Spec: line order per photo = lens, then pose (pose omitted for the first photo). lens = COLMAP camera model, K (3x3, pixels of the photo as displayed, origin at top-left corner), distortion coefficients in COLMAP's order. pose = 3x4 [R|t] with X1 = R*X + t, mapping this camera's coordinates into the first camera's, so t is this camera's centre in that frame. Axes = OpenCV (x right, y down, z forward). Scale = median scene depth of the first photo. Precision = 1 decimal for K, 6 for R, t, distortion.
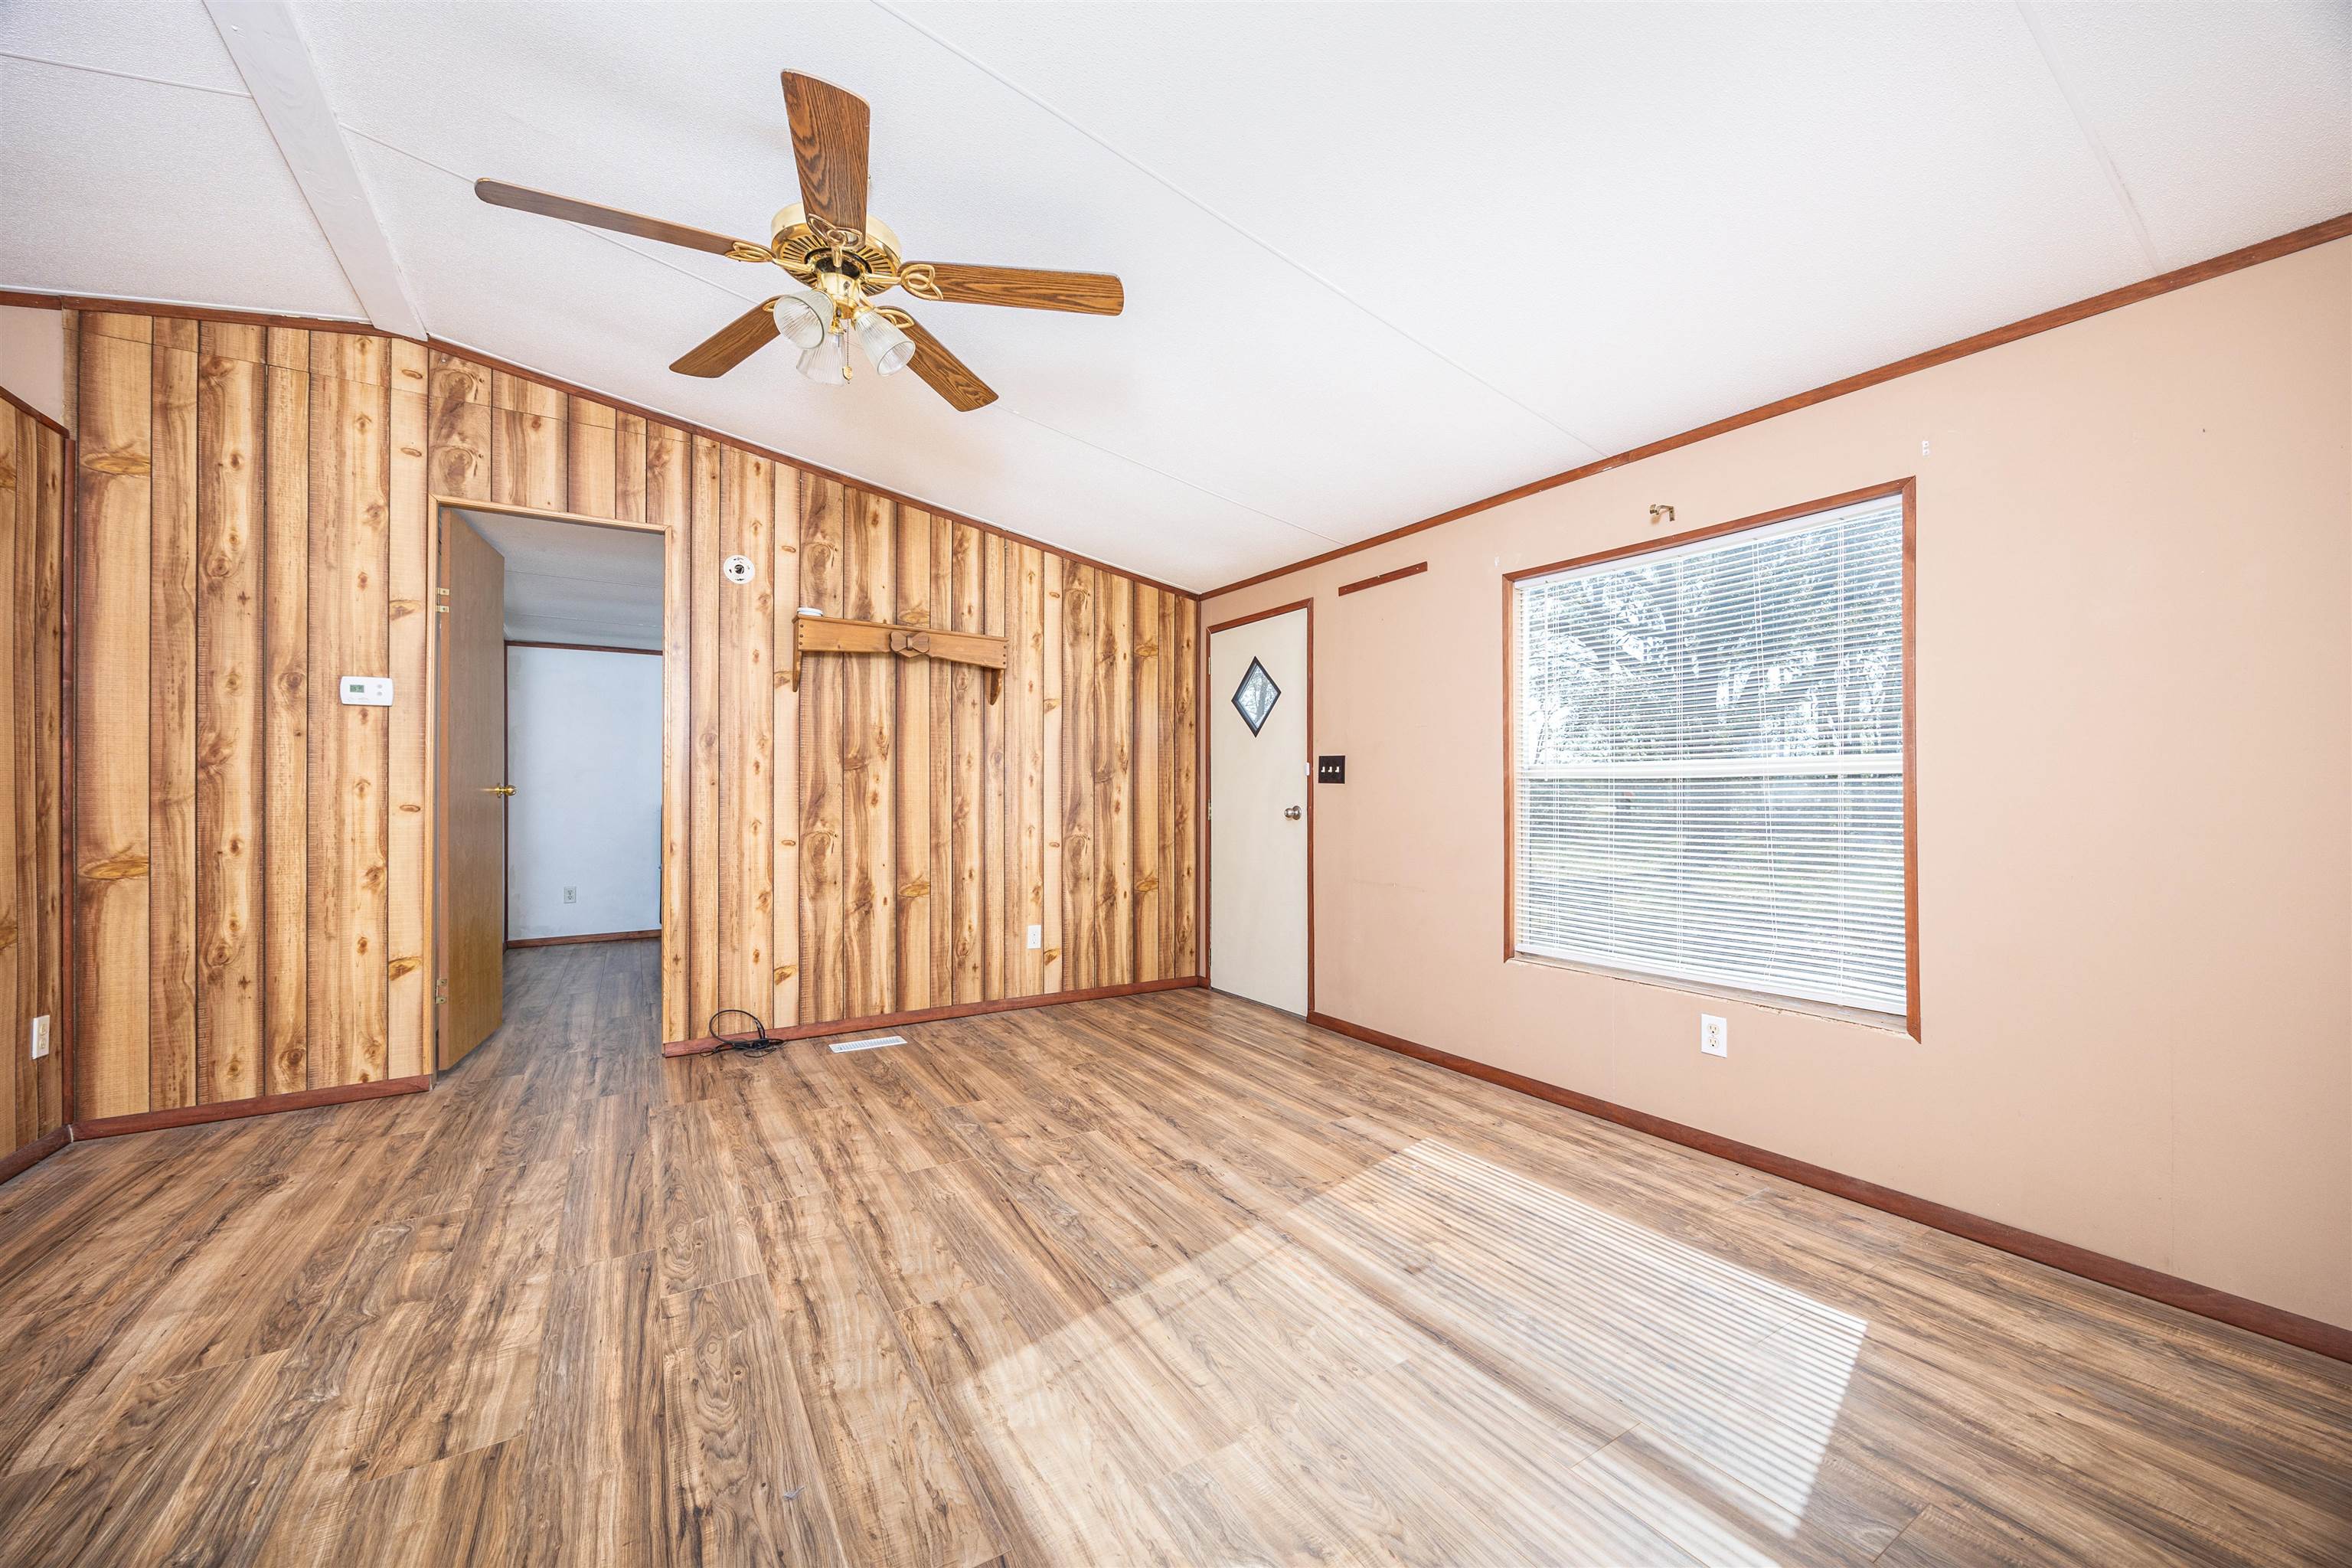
lens RADIAL K [[891.2, 0, 1172.1], [0, 891.2, 793.9], [0, 0, 1]] dist [-0.006199, 0.000051]
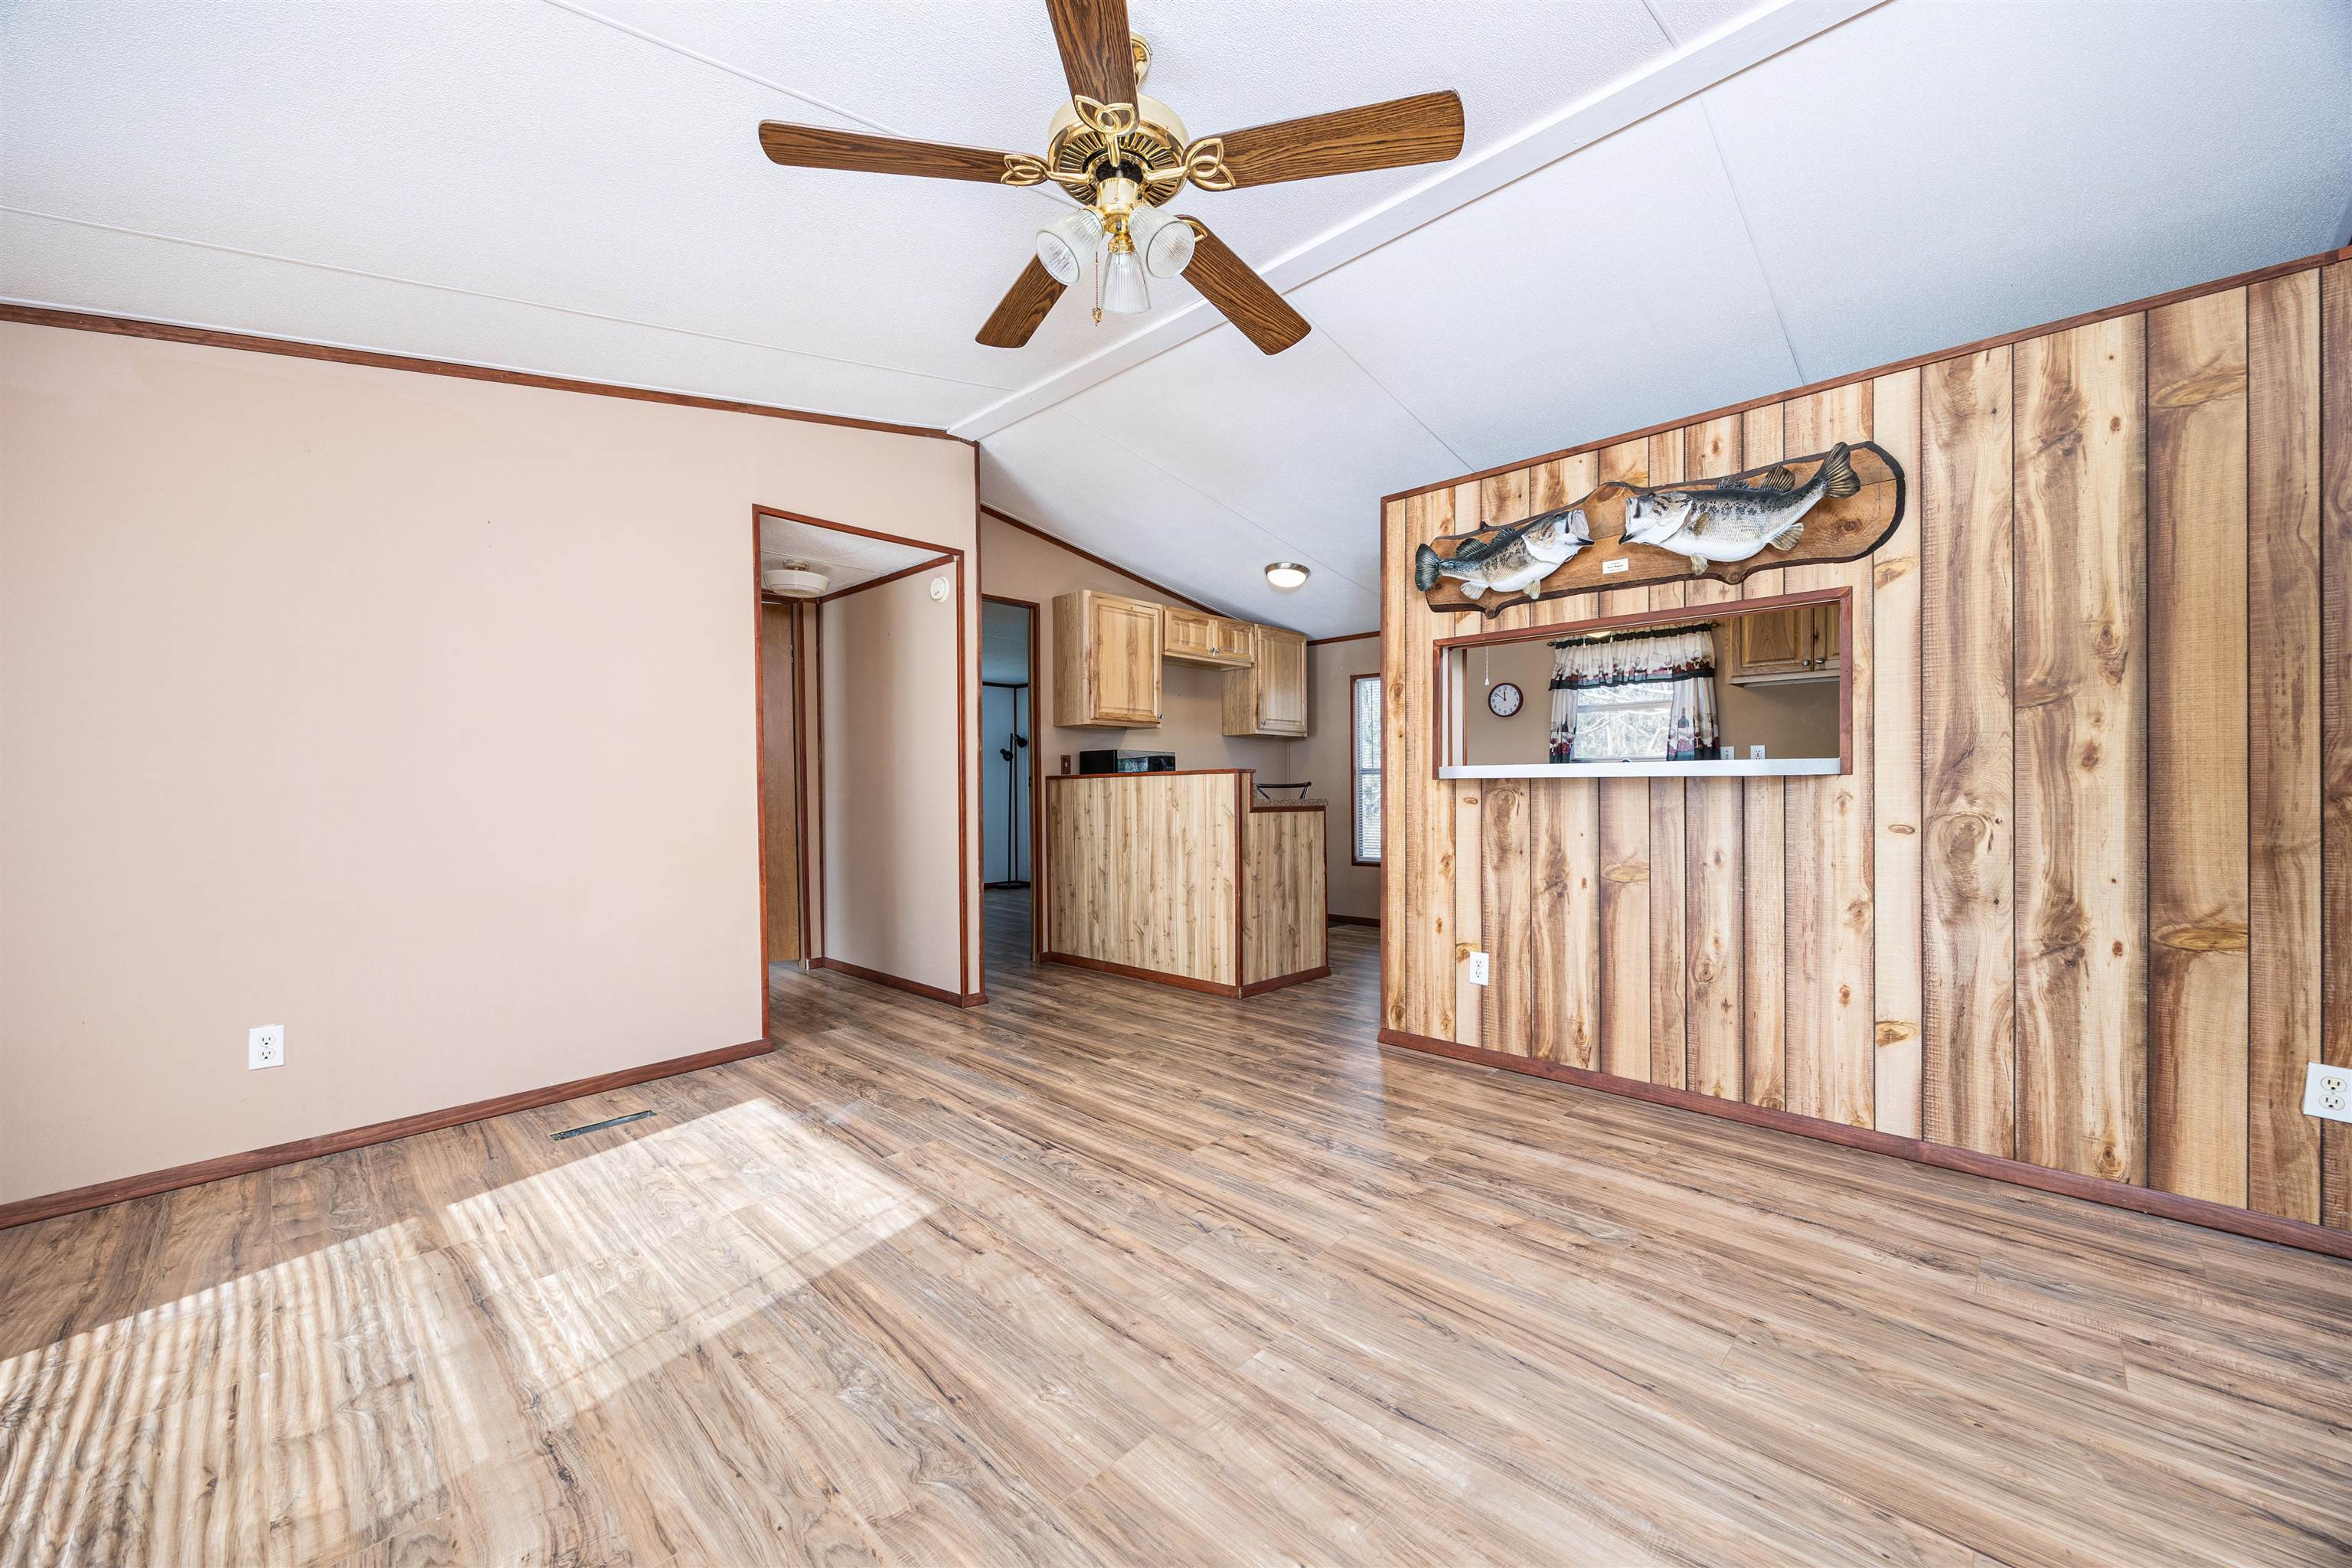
lens RADIAL K [[875.1, 0, 1196.4], [0, 875.1, 790.0], [0, 0, 1]] dist [-0.007048, 0.000042]
pose [[-0.963976, 0.015502, -0.265536, -0.143291], [0.014773, 0.999880, 0.004743, 0.001838], [0.265578, 0.000650, -0.964089, 1.229509]]
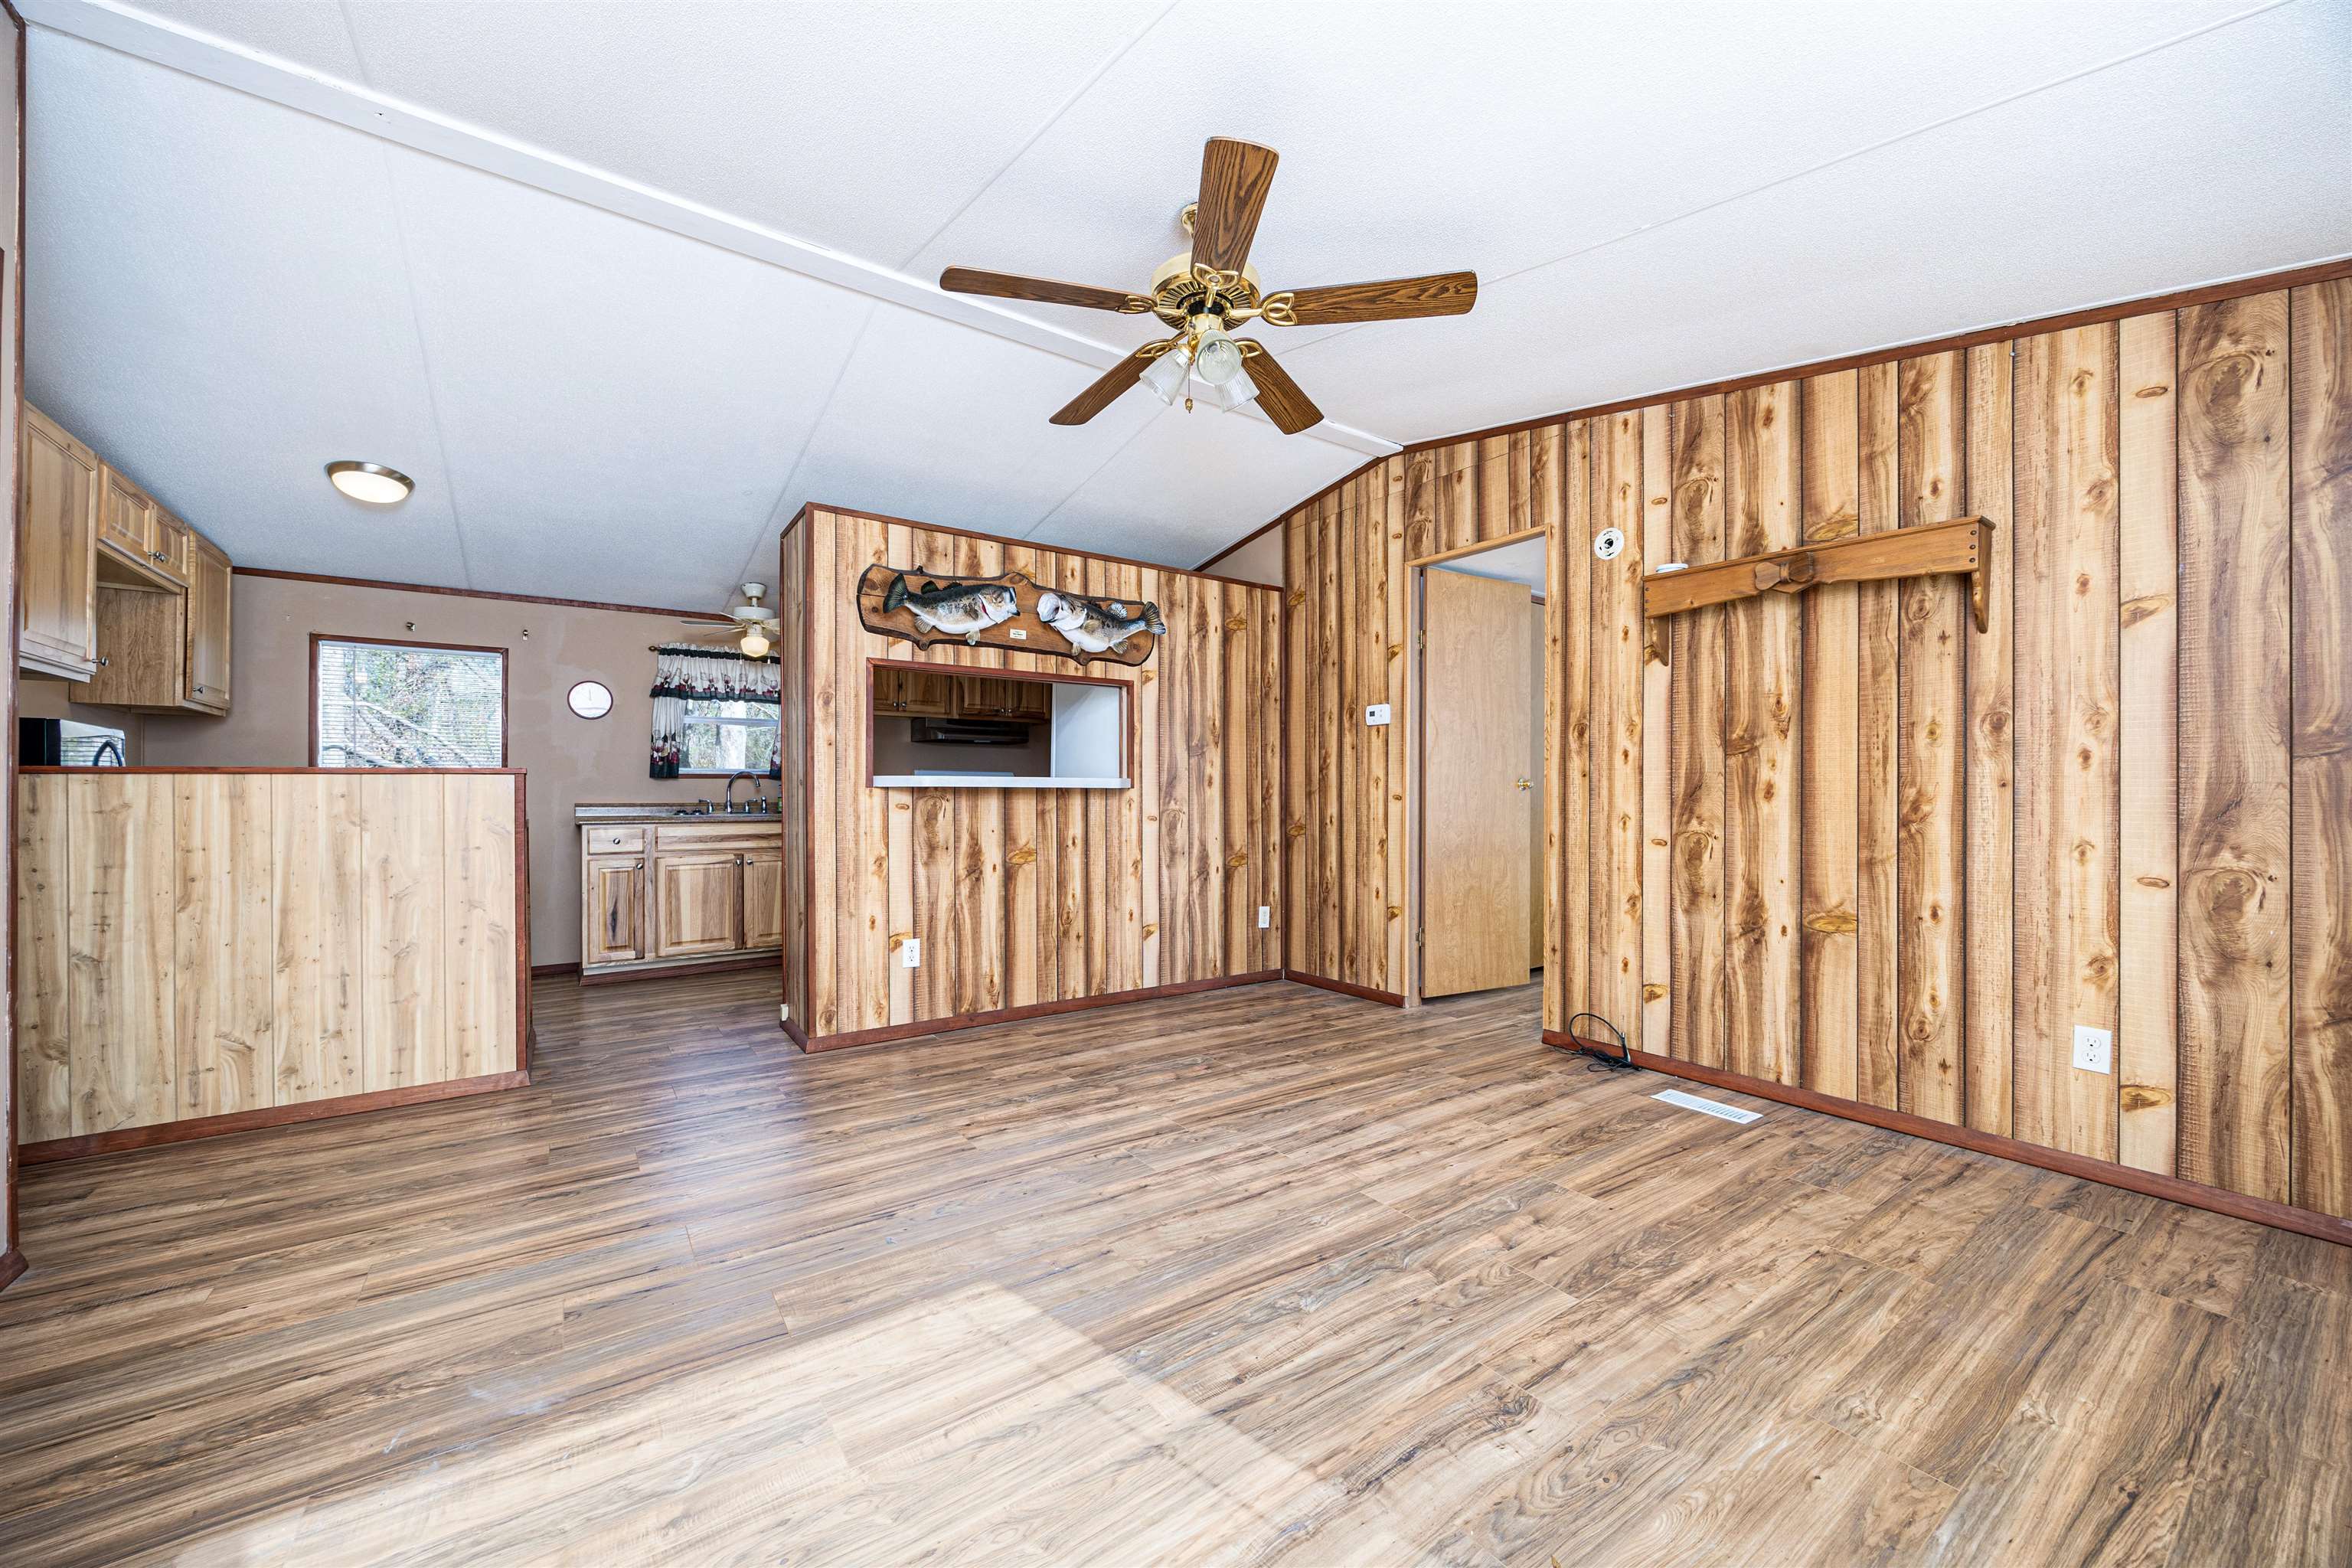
lens RADIAL K [[873.1, 0, 1177.9], [0, 873.1, 790.8], [0, 0, 1]] dist [-0.006182, -0.000067]
pose [[0.061676, 0.001134, -0.998096, 0.473230], [0.003580, 0.999993, 0.001357, 0.002984], [0.998090, -0.003657, 0.061671, 0.595981]]
